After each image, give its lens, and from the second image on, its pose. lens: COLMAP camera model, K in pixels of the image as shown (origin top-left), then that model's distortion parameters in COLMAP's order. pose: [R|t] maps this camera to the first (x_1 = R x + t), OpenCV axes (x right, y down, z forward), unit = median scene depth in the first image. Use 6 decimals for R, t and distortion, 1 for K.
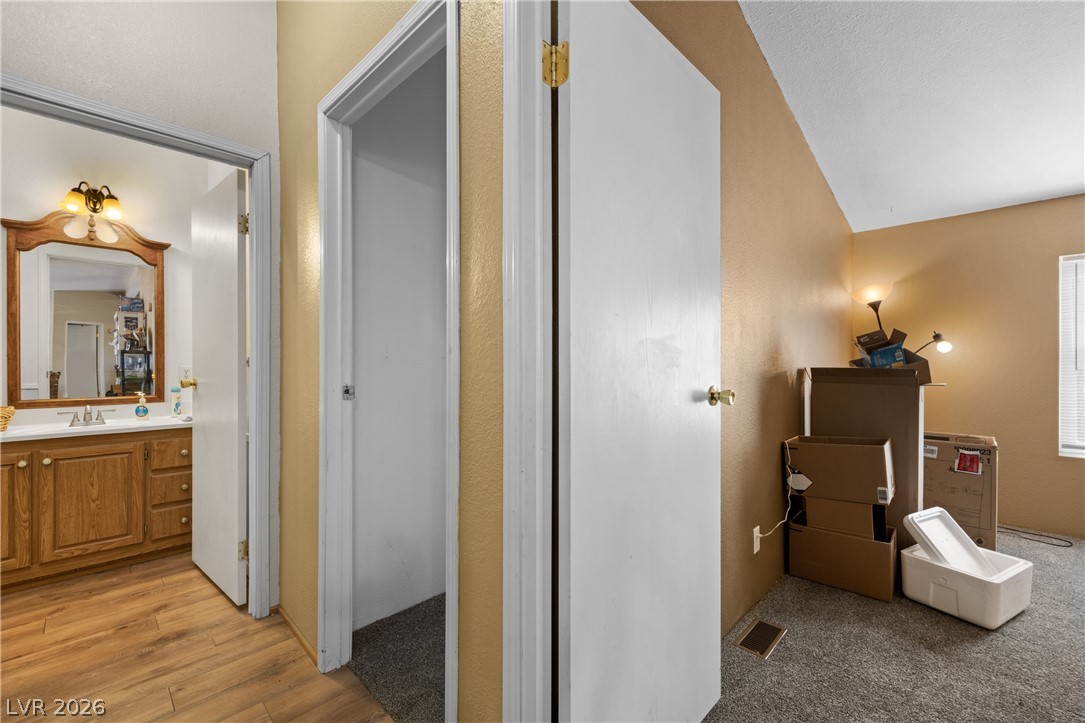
lens RADIAL K [[448.1, 0, 537.7], [0, 448.1, 370.4], [0, 0, 1]] dist [0.000401, -0.000077]
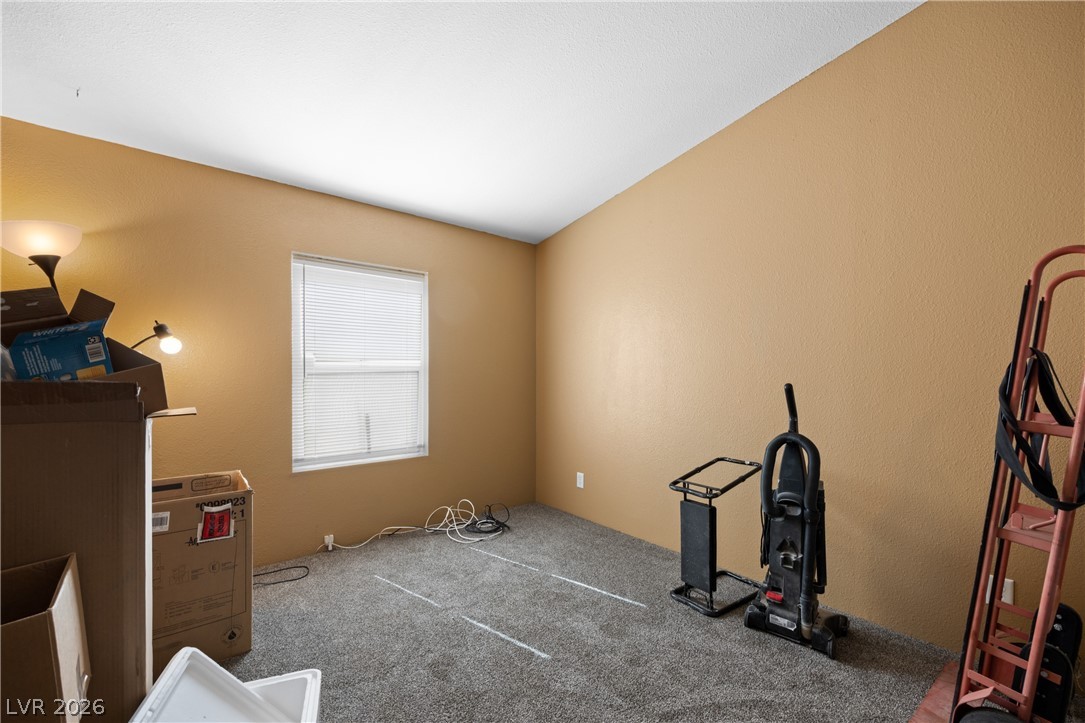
lens RADIAL K [[448.1, 0, 537.7], [0, 448.1, 370.4], [0, 0, 1]] dist [0.000401, -0.000077]
pose [[0.116248, -0.000762, 0.993220, 0.241101], [0.015975, 0.999872, -0.001102, -0.004309], [-0.993092, 0.015994, 0.116245, 0.297689]]
